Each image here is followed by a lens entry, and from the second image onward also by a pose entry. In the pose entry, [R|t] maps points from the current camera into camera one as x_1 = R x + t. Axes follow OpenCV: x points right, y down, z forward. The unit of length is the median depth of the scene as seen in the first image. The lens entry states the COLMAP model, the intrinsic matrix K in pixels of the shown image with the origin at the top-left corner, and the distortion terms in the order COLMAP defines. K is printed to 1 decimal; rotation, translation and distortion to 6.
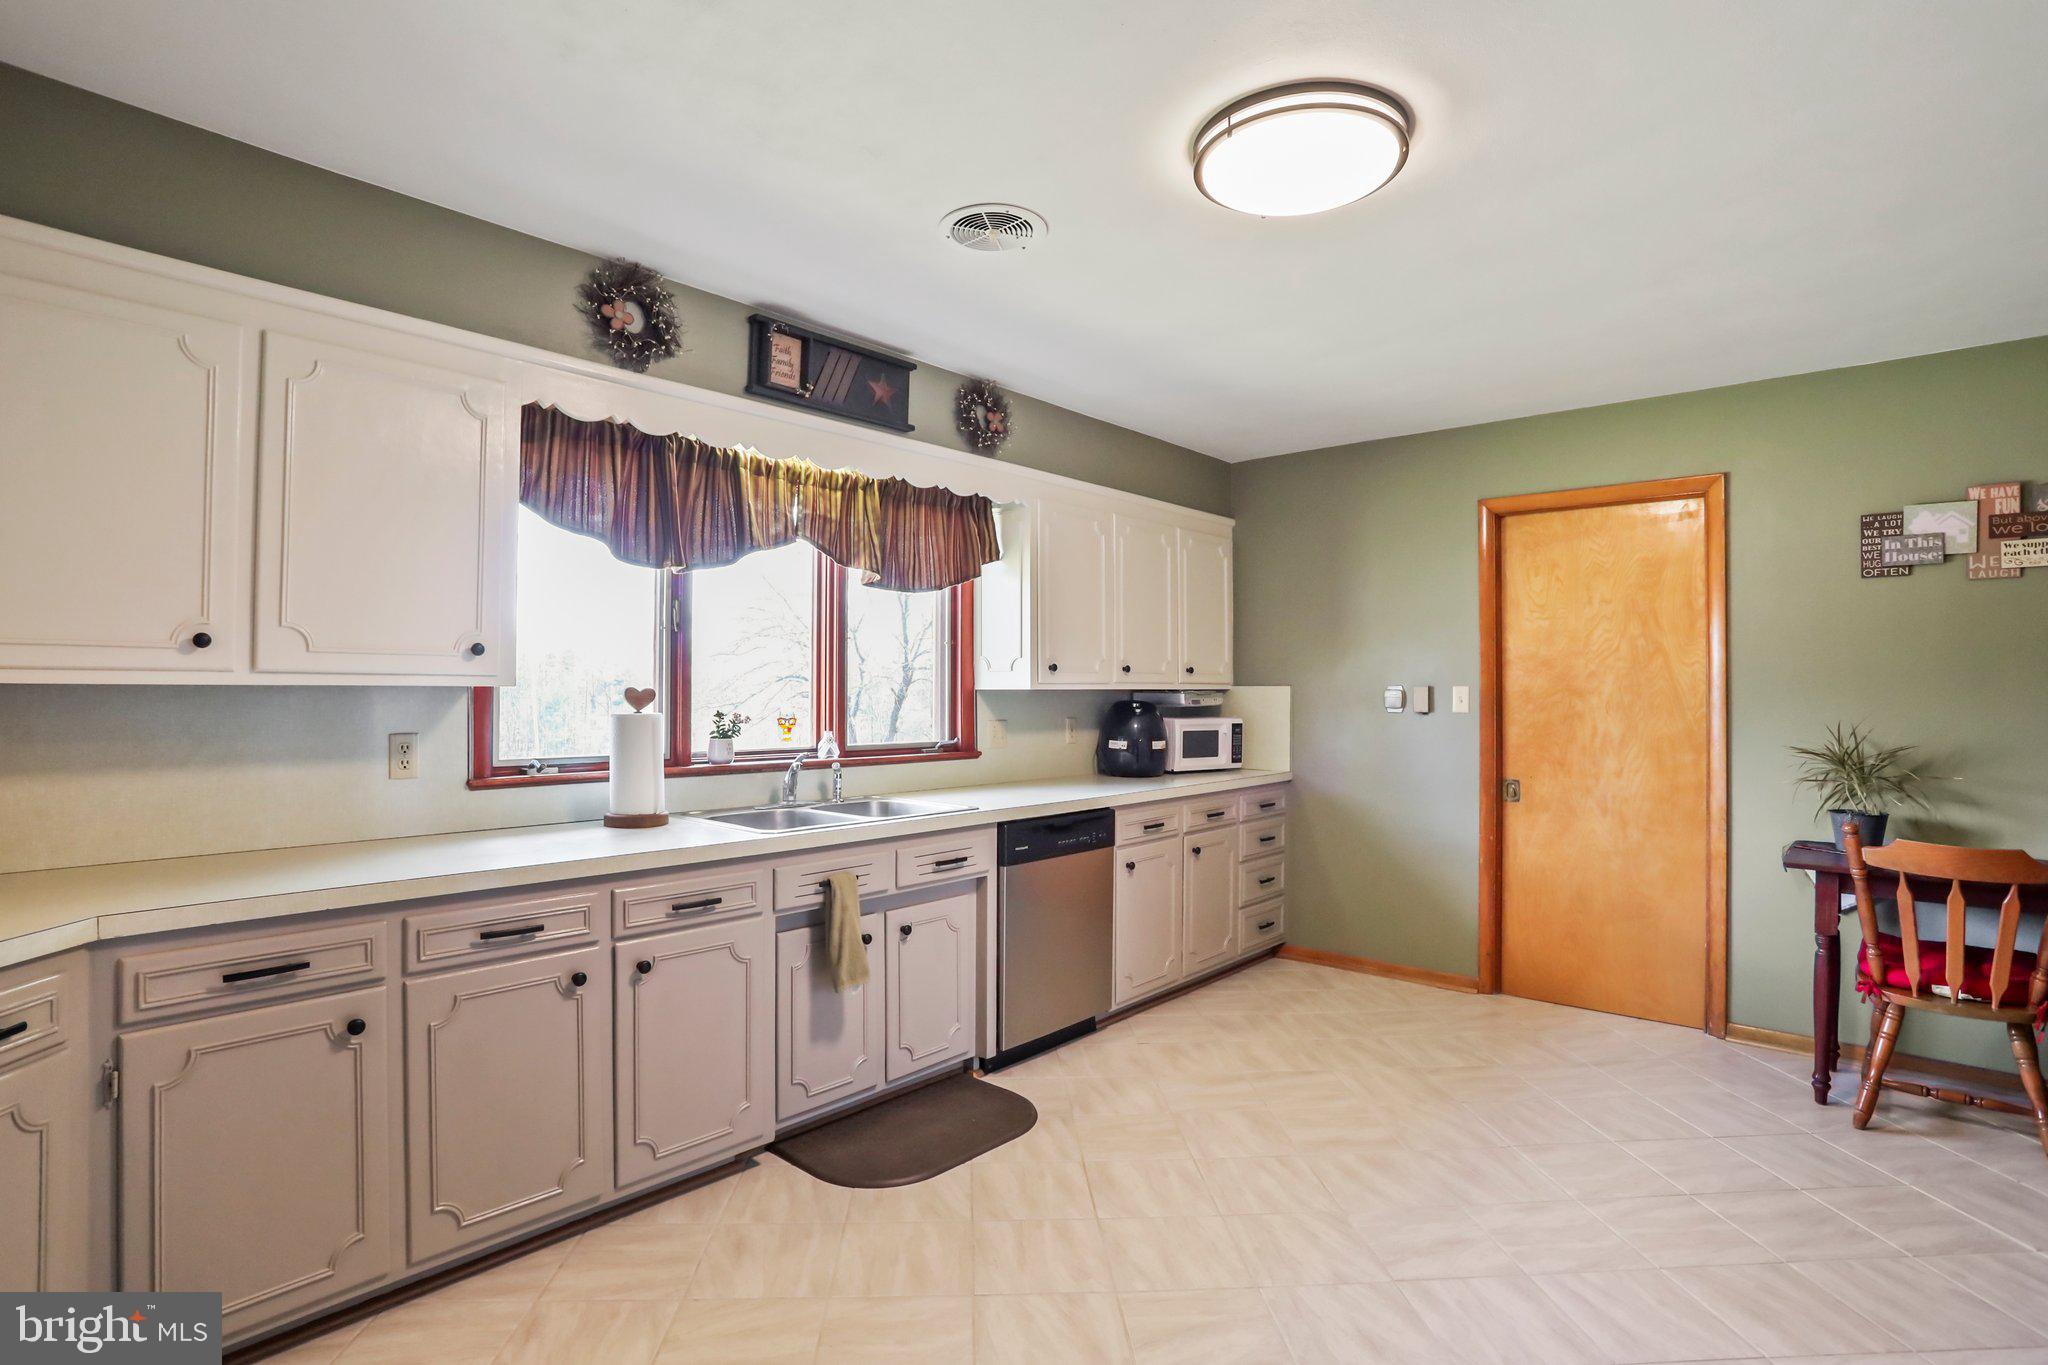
lens RADIAL K [[1006.9, 0, 1018.4], [0, 1006.9, 675.8], [0, 0, 1]] dist [-0.069539, 0.025228]
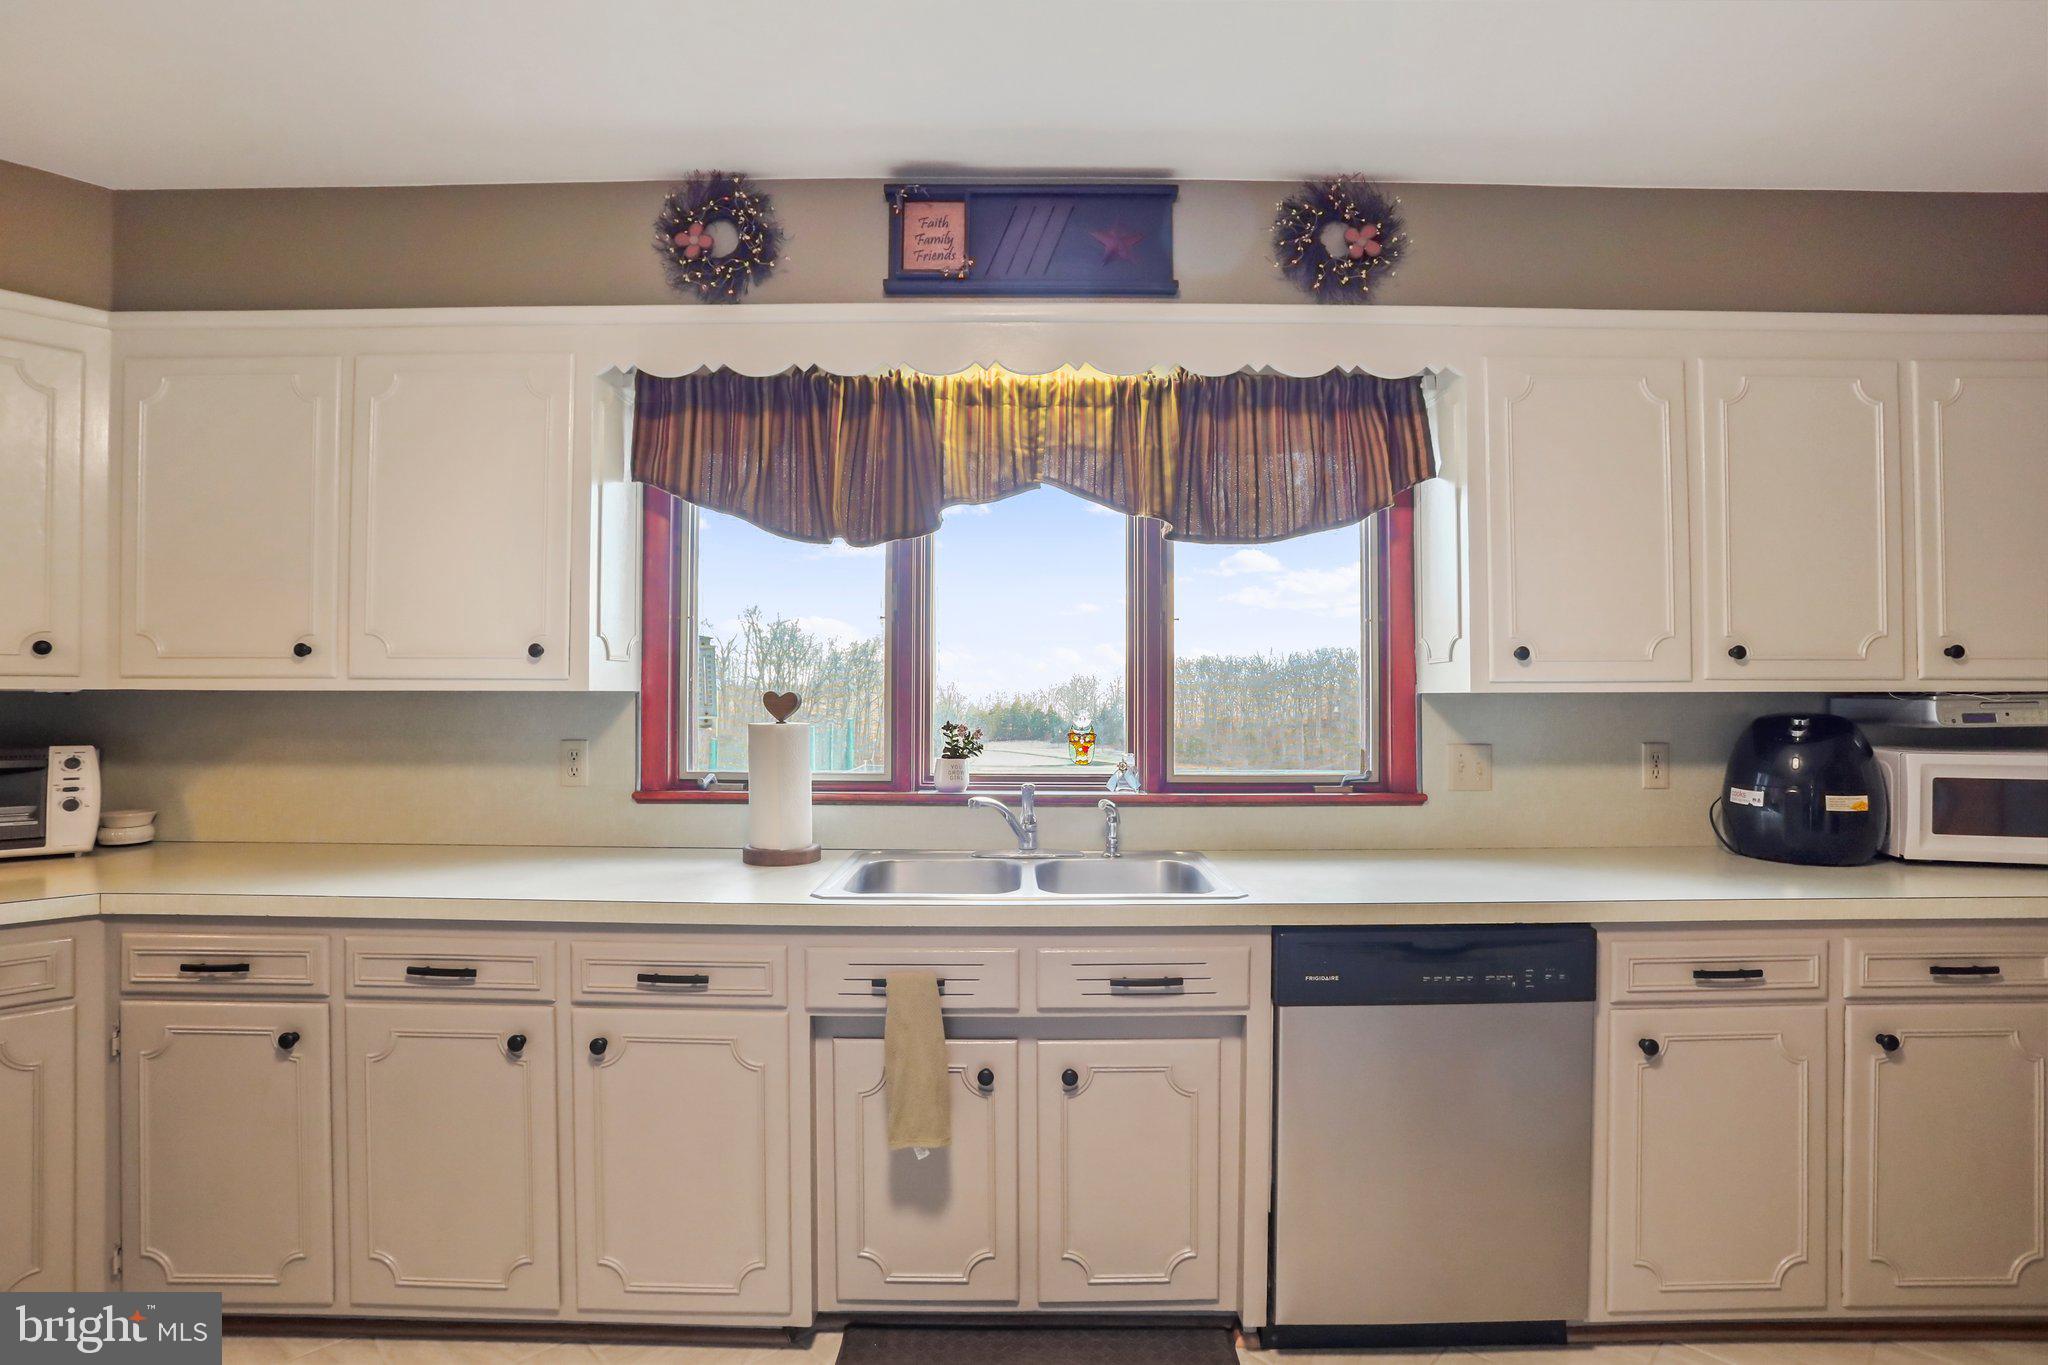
lens RADIAL K [[1006.9, 0, 1023.3], [0, 1006.9, 682.0], [0, 0, 1]] dist [-0.069539, 0.025228]
pose [[0.668403, -0.009719, -0.743736, 0.331146], [0.011433, 0.999931, -0.002791, 0.007631], [0.743712, -0.006638, 0.668467, 0.554074]]
